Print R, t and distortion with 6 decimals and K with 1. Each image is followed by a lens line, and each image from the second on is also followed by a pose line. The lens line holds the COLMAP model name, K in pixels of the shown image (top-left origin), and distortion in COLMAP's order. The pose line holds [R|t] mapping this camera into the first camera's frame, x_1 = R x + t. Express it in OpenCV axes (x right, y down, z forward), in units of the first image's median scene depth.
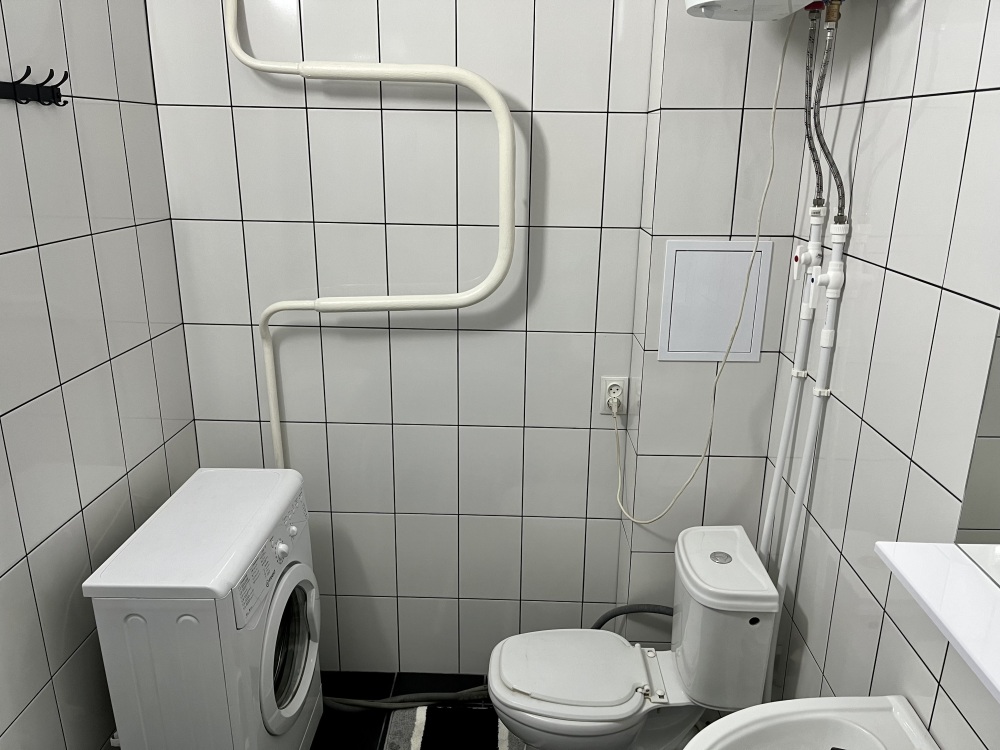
lens RADIAL K [[752.8, 0, 500.0], [0, 752.8, 375.0], [0, 0, 1]] dist [0.167371, -0.204574]
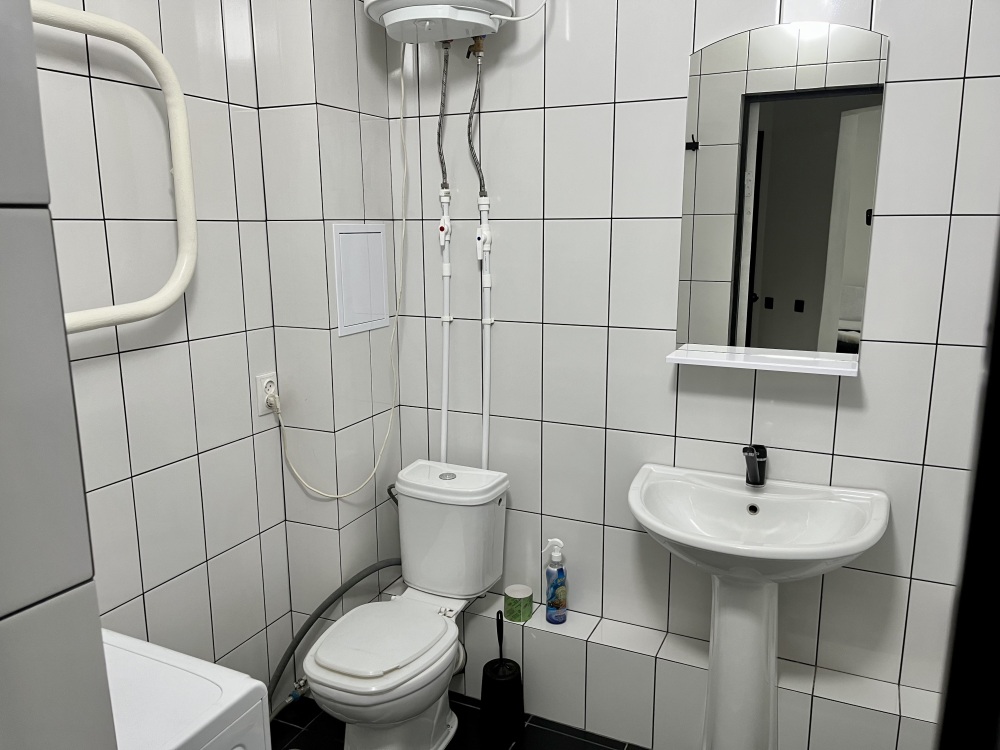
lens RADIAL K [[771.2, 0, 497.5], [0, 771.2, 370.9], [0, 0, 1]] dist [0.118930, -0.141021]
pose [[0.399773, -0.190510, 0.896598, -0.696313], [0.276837, 0.957578, 0.080032, 0.001384], [-0.873809, 0.216216, 0.435554, 0.337273]]
